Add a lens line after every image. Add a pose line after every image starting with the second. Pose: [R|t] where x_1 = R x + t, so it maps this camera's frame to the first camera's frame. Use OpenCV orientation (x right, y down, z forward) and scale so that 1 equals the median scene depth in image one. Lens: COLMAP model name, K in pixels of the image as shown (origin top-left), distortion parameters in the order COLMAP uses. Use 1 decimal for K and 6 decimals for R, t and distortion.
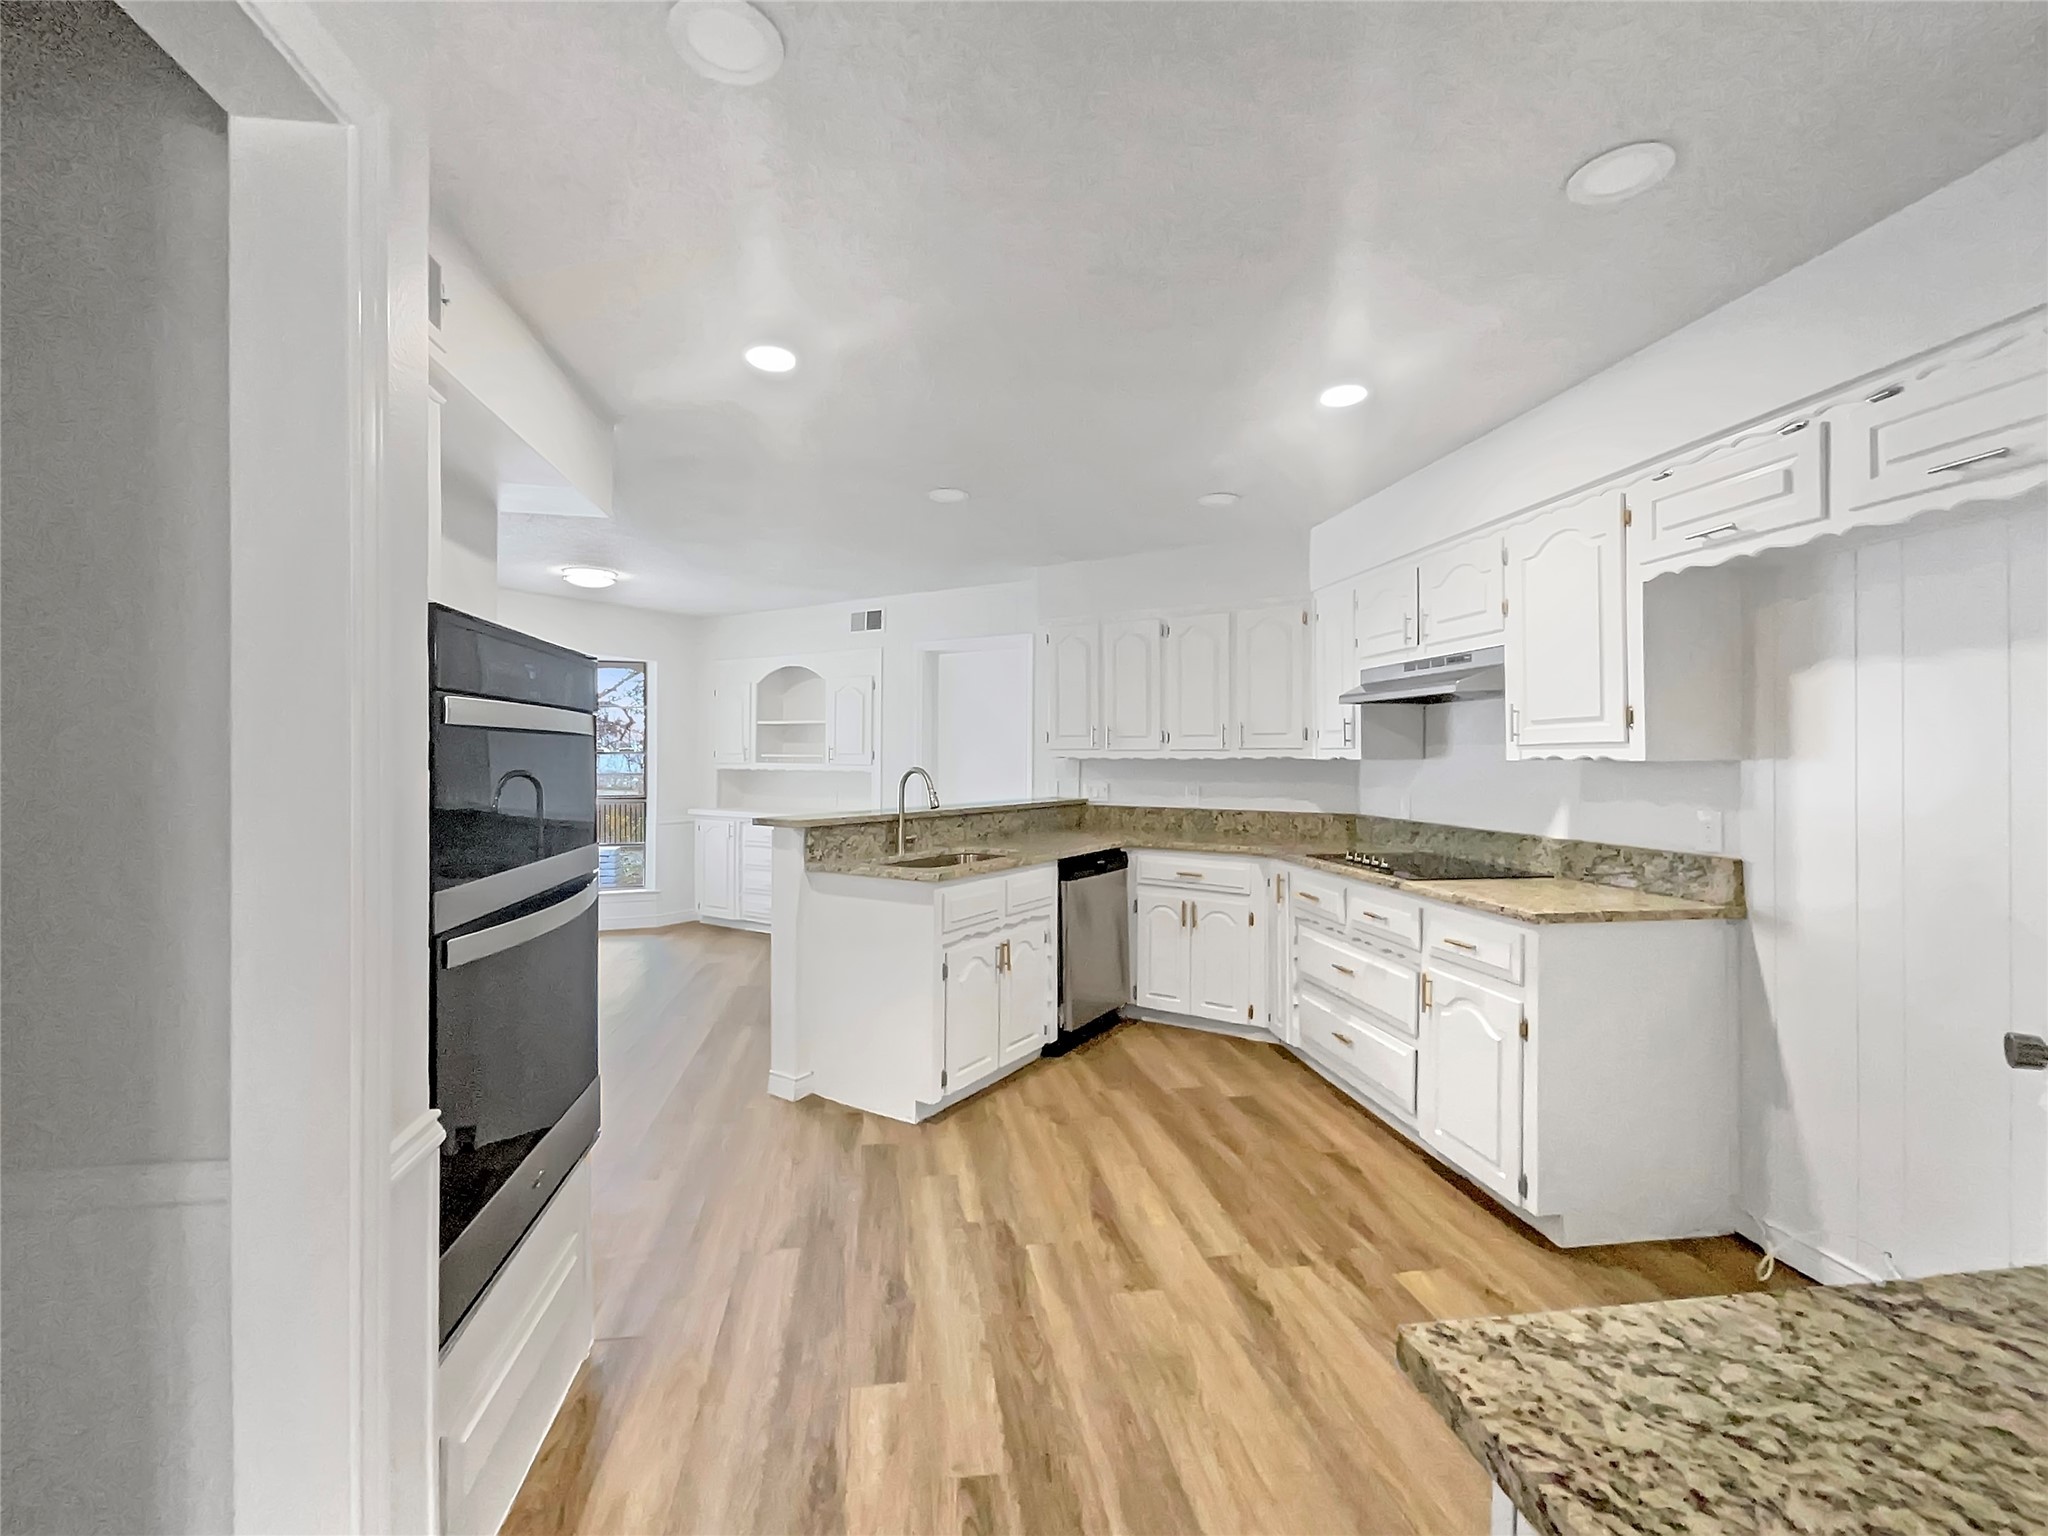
lens RADIAL K [[836.0, 0, 1018.7], [0, 836.0, 761.1], [0, 0, 1]] dist [-0.002494, 0.000955]
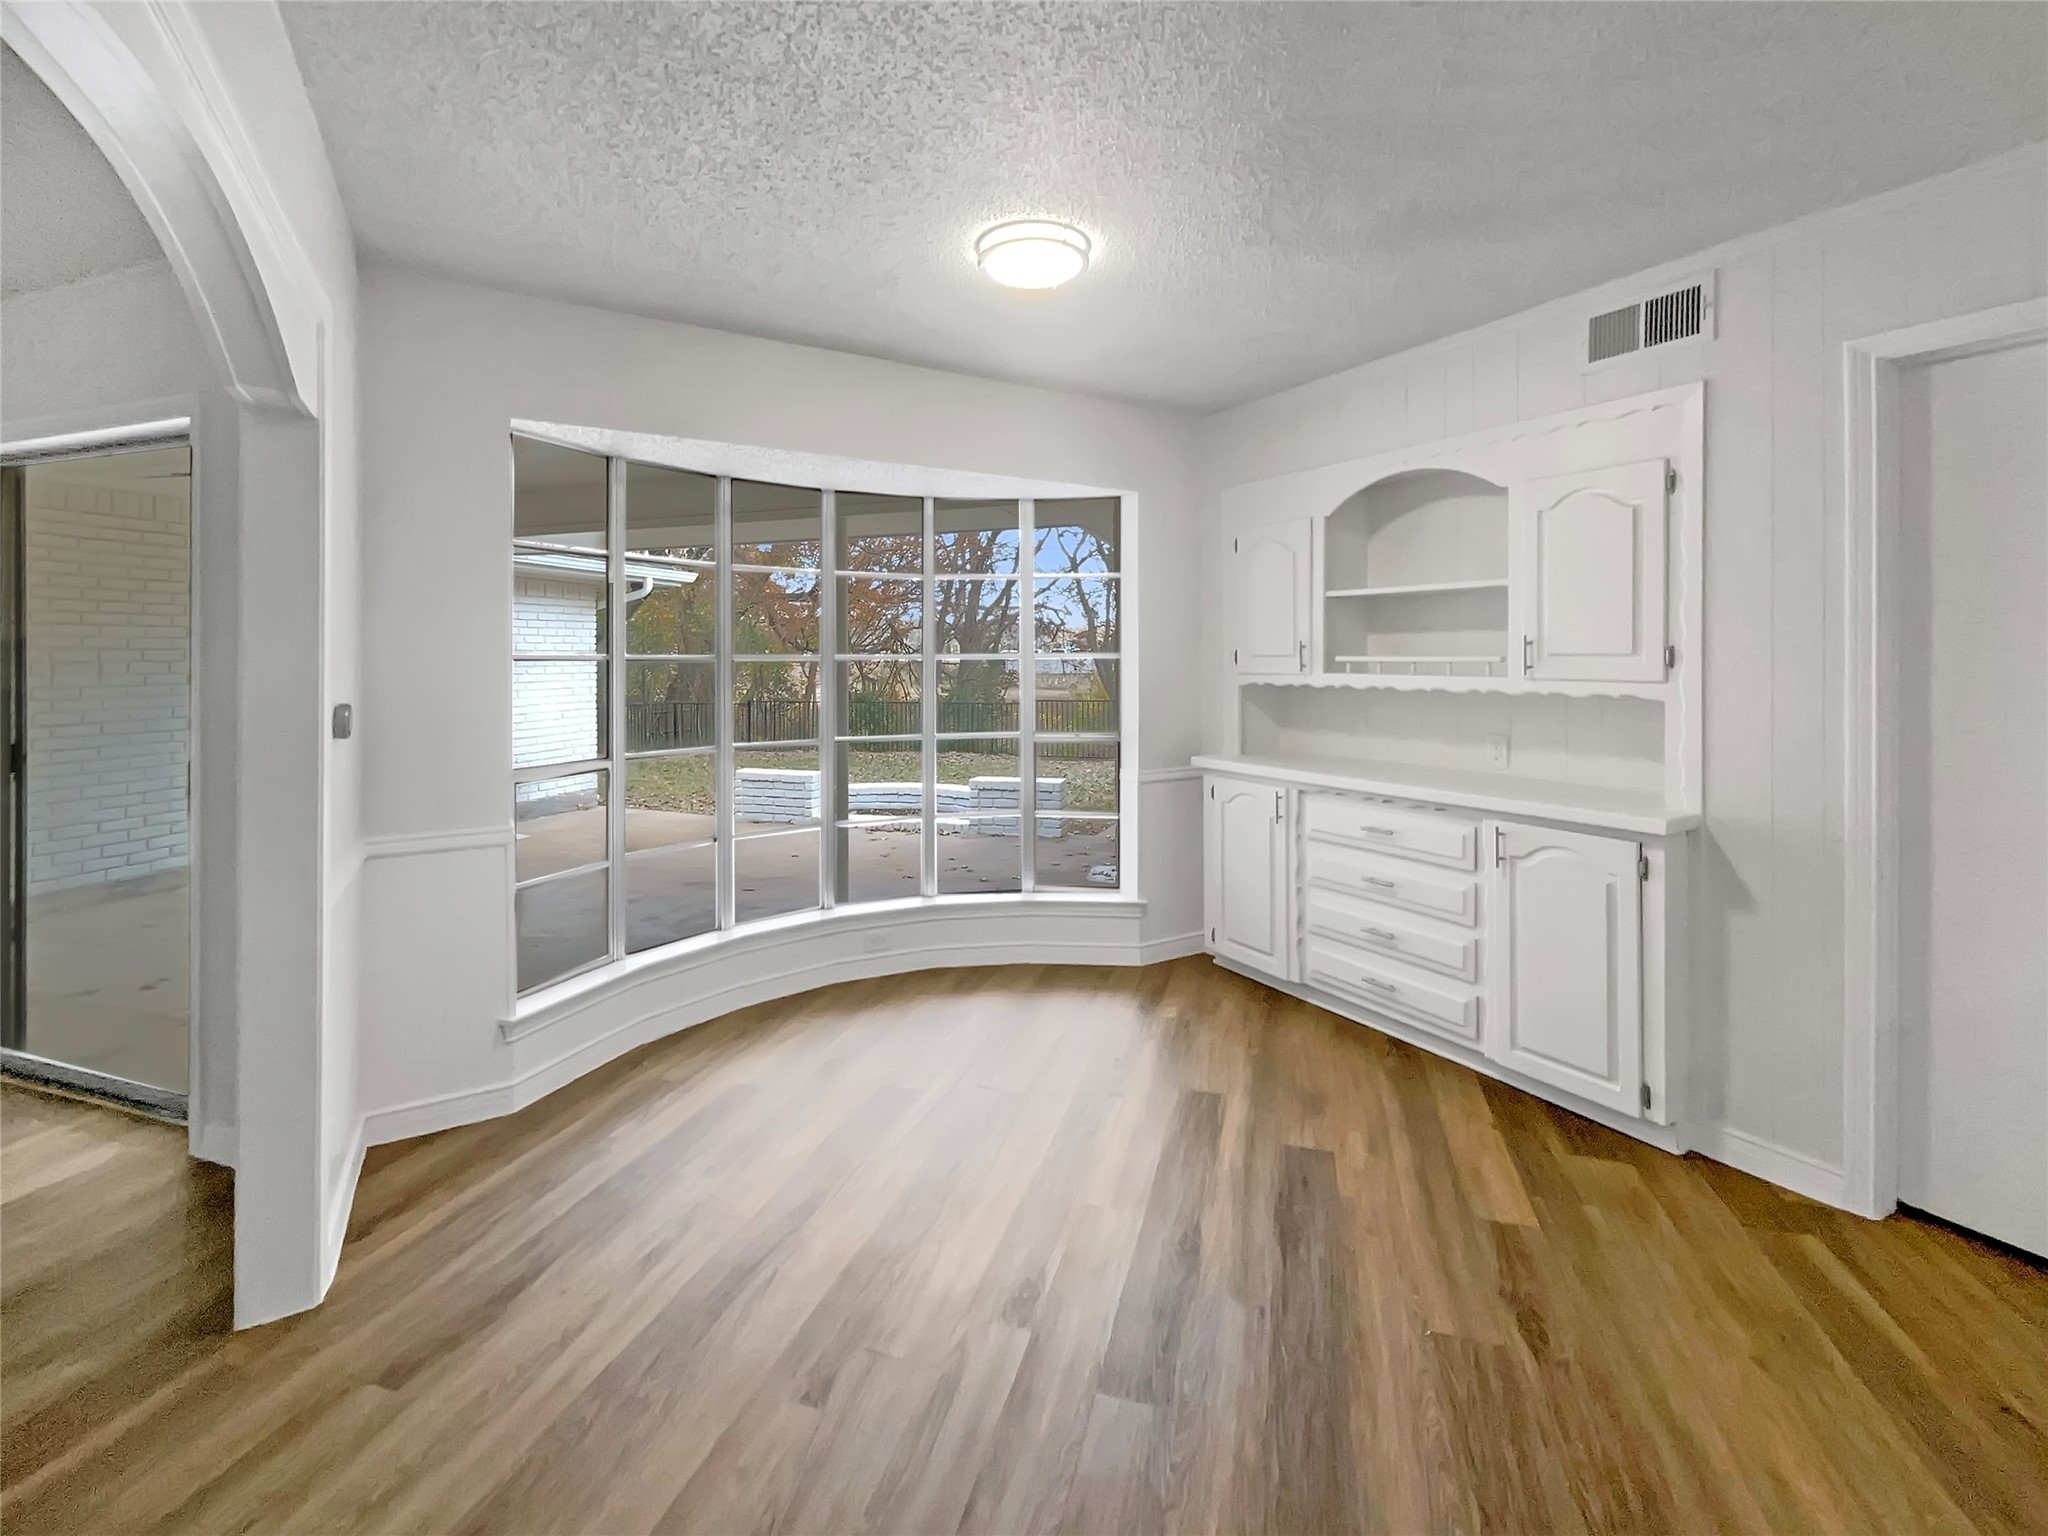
lens RADIAL K [[836.0, 0, 1025.9], [0, 836.0, 768.9], [0, 0, 1]] dist [-0.002494, 0.000955]
pose [[0.895863, 0.048589, -0.441666, -0.258193], [0.005638, 0.992680, 0.120643, -0.002880], [0.444295, -0.110569, 0.889031, 0.471085]]
